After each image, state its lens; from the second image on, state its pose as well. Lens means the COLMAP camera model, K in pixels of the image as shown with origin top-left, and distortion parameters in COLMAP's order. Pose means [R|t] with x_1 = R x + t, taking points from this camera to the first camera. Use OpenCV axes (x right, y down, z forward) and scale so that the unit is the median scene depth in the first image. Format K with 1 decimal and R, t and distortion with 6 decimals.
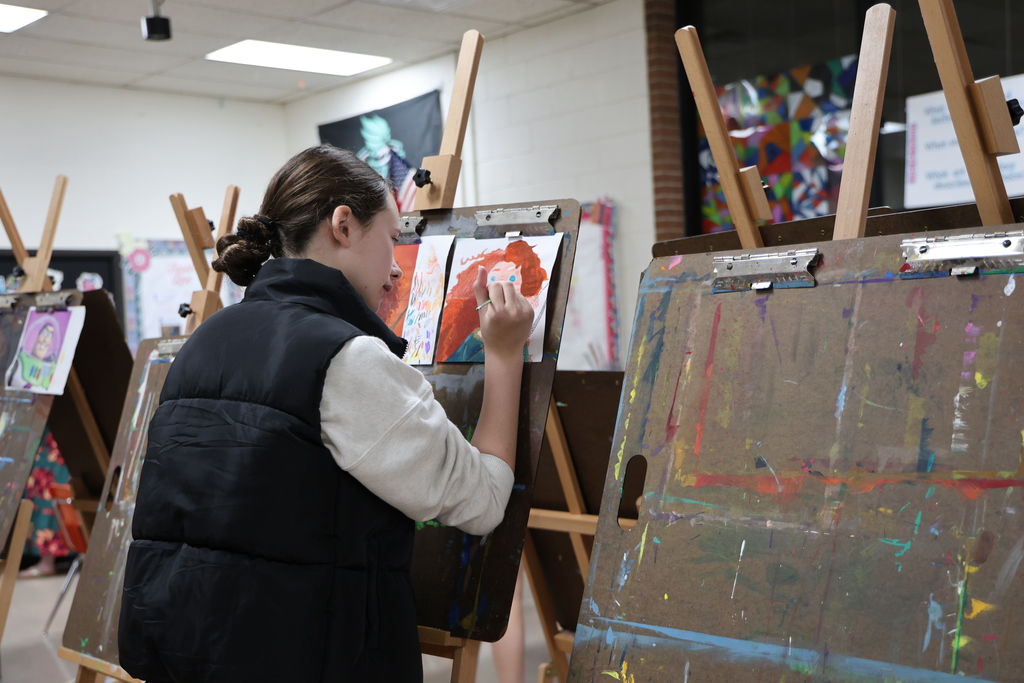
lens RADIAL K [[1321.9, 0, 512.9], [0, 1321.9, 345.0], [0, 0, 1]] dist [0.088040, 0.000000]
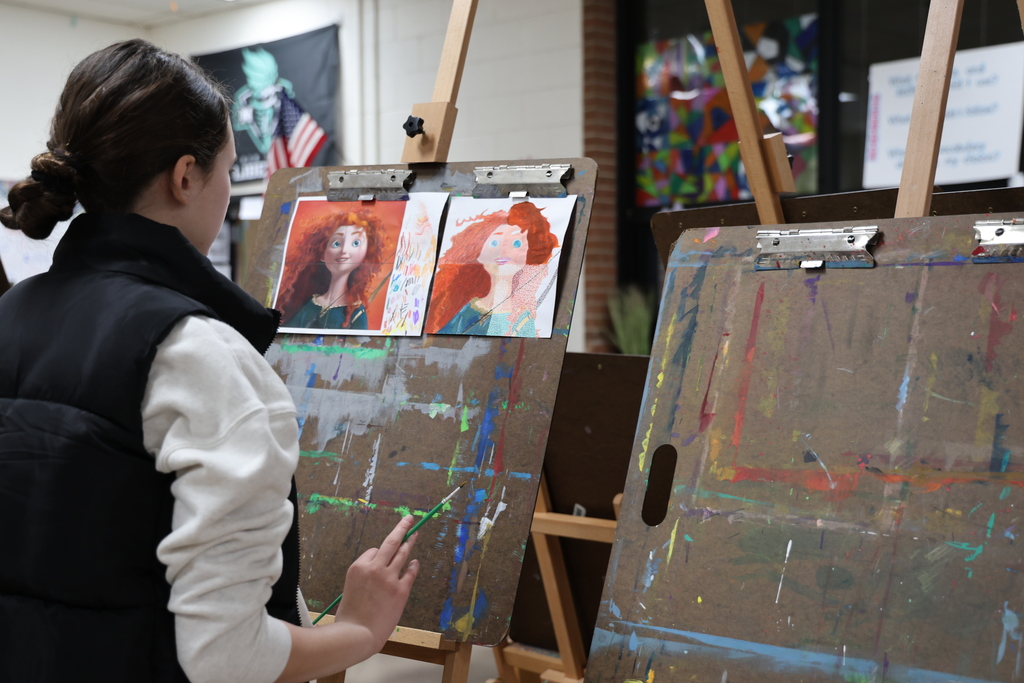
lens RADIAL K [[1519.2, 0, 511.4], [0, 1519.2, 342.5], [0, 0, 1]] dist [0.130198, 0.000000]
pose [[0.995216, 0.040943, 0.088703, -0.106049], [-0.041841, 0.999090, 0.008293, 0.008933], [-0.088283, -0.011964, 0.996024, -0.030284]]
